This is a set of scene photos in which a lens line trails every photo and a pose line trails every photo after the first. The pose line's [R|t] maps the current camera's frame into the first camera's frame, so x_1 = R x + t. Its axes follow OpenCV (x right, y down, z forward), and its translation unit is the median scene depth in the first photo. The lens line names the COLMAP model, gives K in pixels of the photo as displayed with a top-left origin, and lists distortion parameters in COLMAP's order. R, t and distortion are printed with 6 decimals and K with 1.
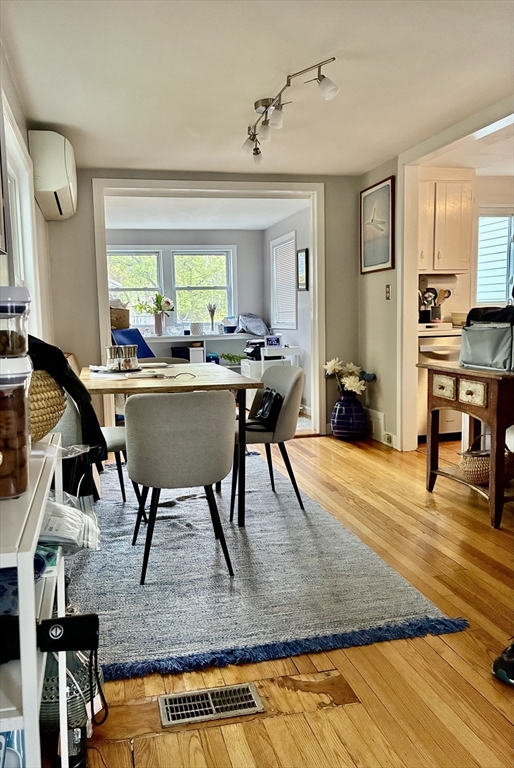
lens RADIAL K [[591.3, 0, 253.4], [0, 591.3, 380.5], [0, 0, 1]] dist [0.070241, 0.001550]
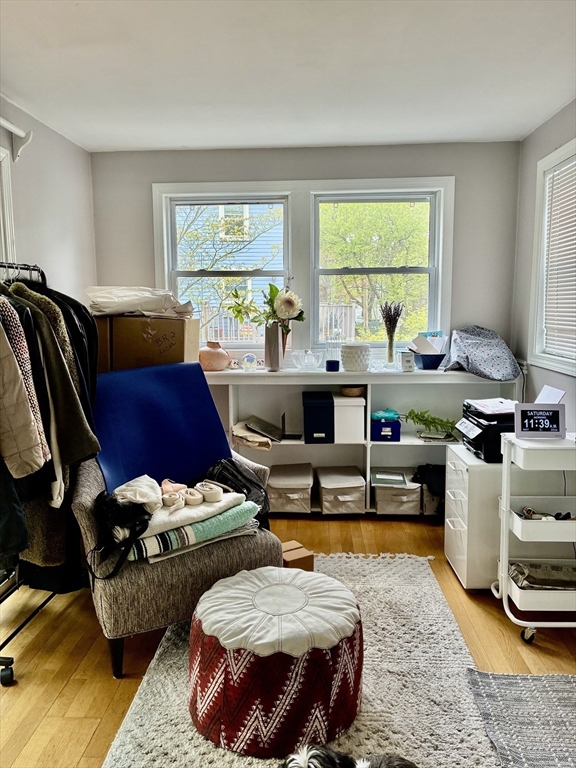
lens RADIAL K [[578.9, 0, 284.2], [0, 578.9, 377.4], [0, 0, 1]] dist [0.017254, -0.035020]
pose [[0.946722, 0.055320, -0.317265, -0.002911], [-0.049657, 0.998430, 0.025916, -0.080765], [0.318201, -0.008781, 0.947983, 0.548945]]
